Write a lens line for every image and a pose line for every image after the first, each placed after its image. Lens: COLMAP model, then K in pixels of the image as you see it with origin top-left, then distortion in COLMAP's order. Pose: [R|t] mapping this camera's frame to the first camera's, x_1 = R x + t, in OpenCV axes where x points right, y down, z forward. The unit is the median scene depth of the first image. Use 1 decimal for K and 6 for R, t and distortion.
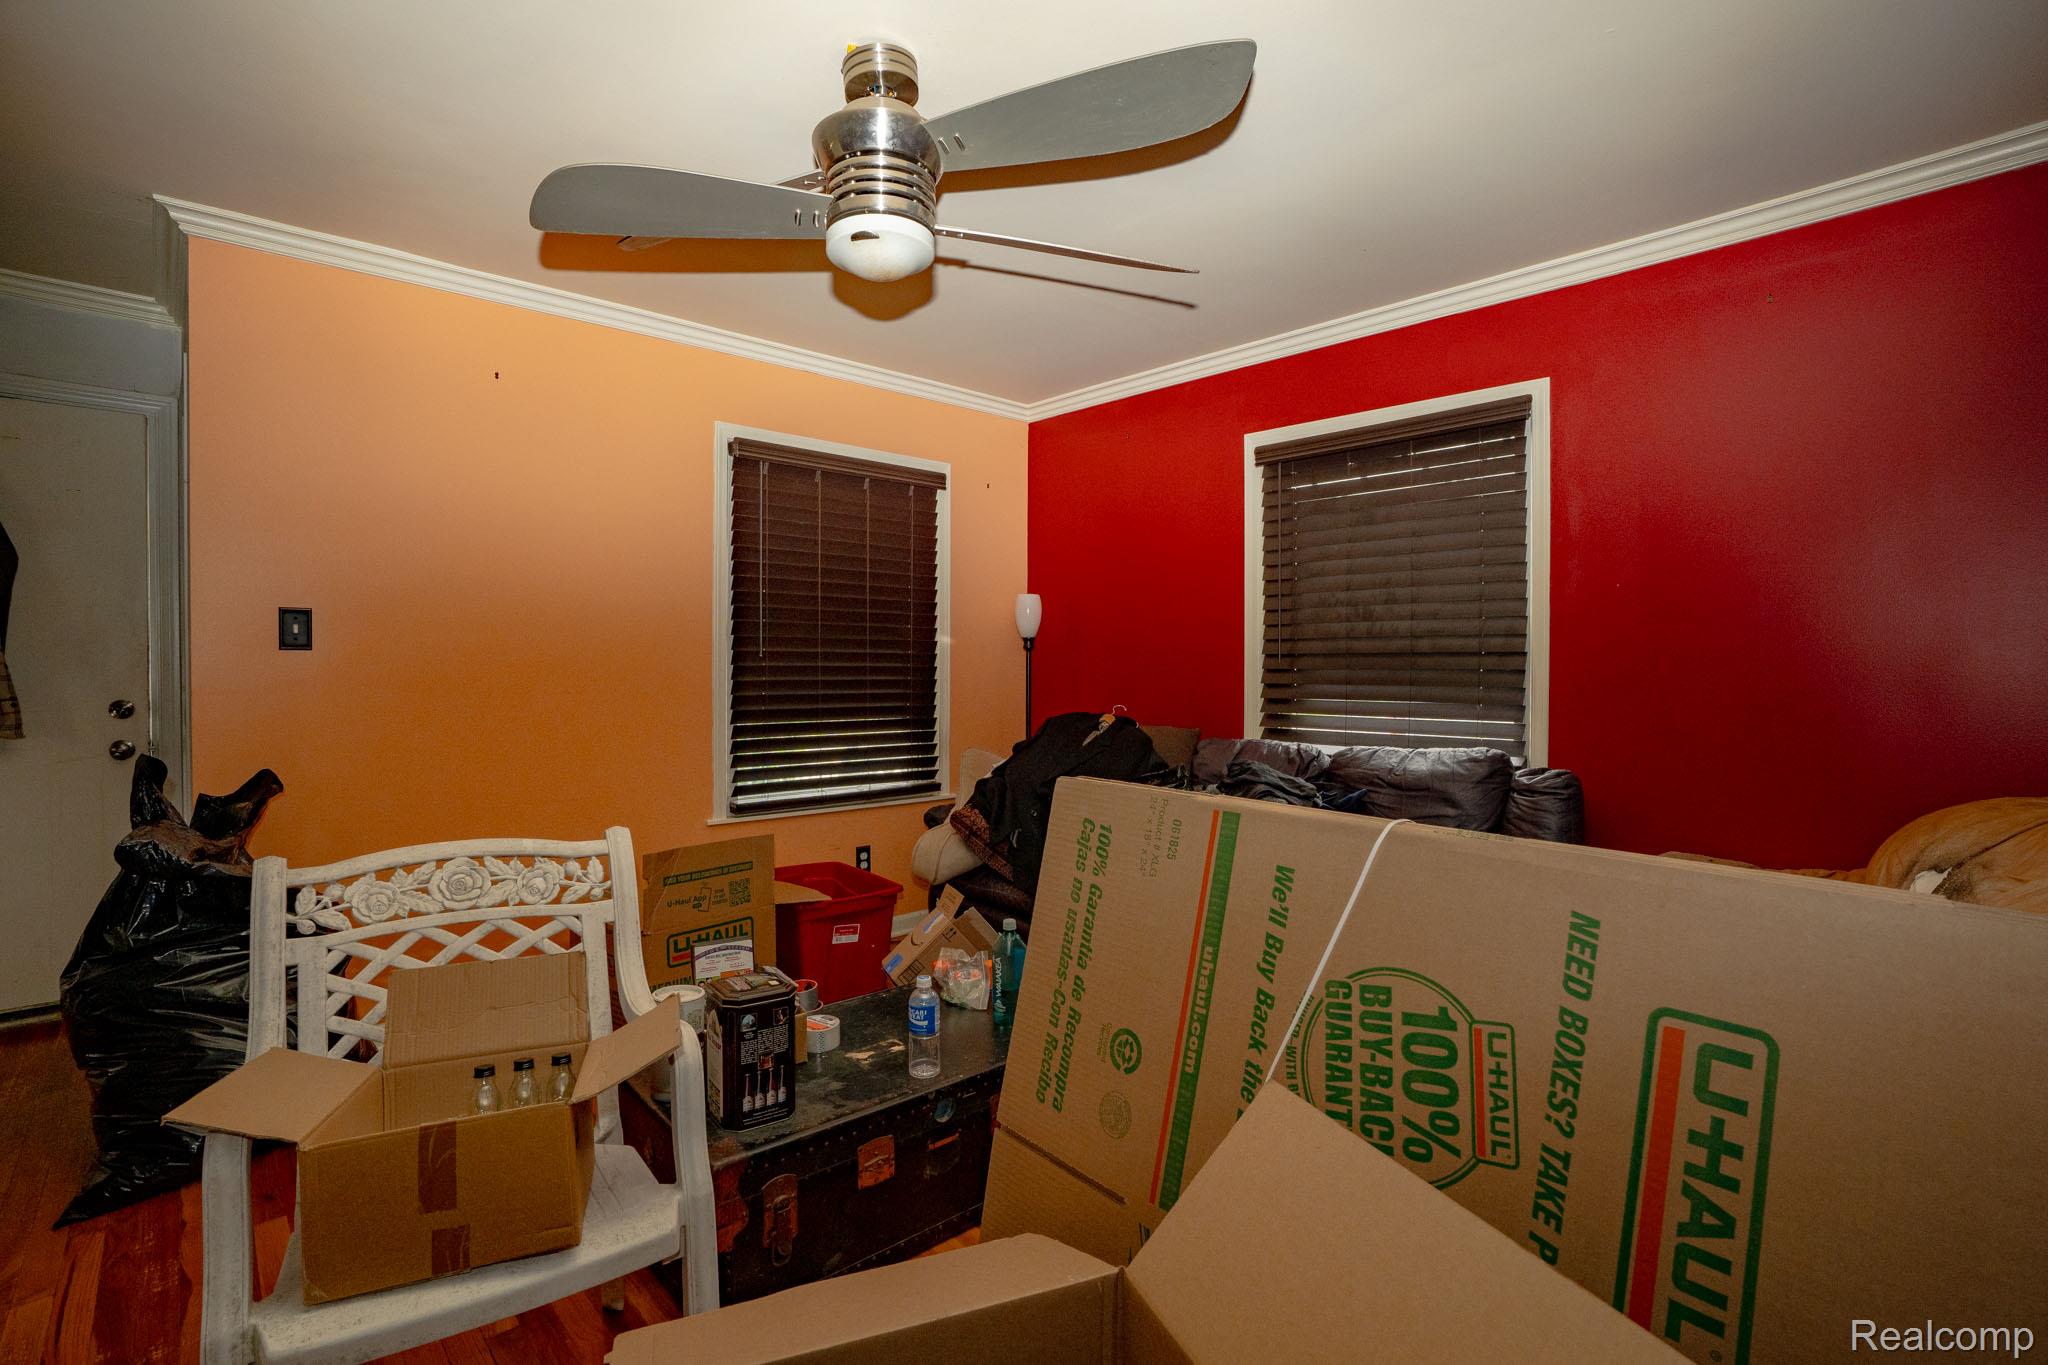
lens RADIAL K [[951.5, 0, 1028.3], [0, 951.5, 679.3], [0, 0, 1]] dist [-0.060940, 0.023257]
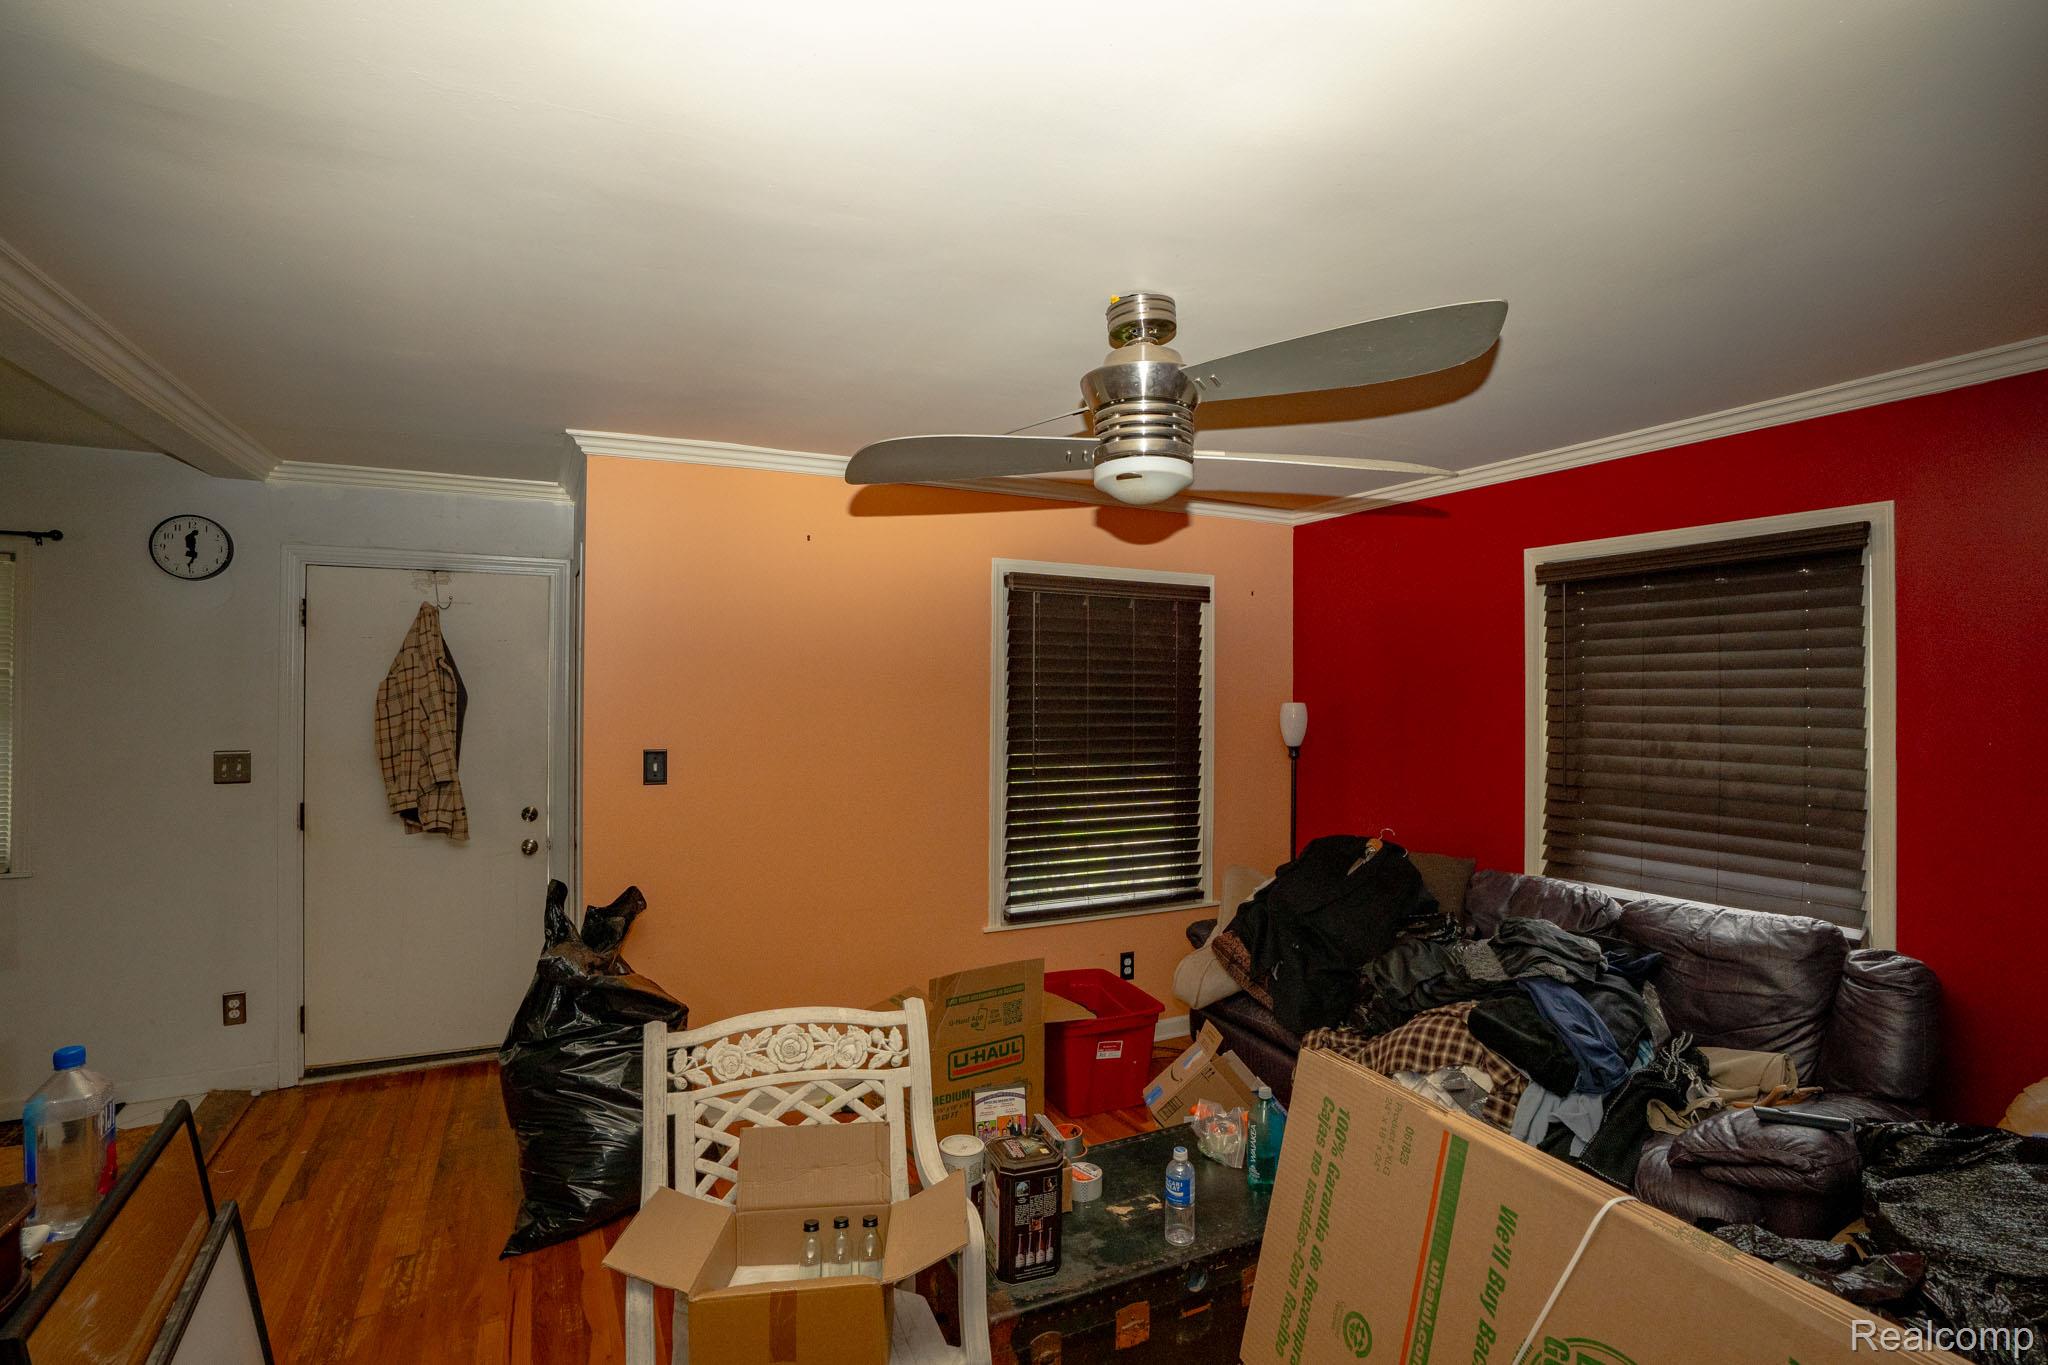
lens RADIAL K [[968.4, 0, 1031.5], [0, 968.4, 687.5], [0, 0, 1]] dist [-0.078141, 0.039626]
pose [[0.962960, -0.000224, -0.269645, 0.017944], [-0.007342, 0.999607, -0.027053, -0.182451], [0.269545, 0.028031, 0.962580, -0.097204]]
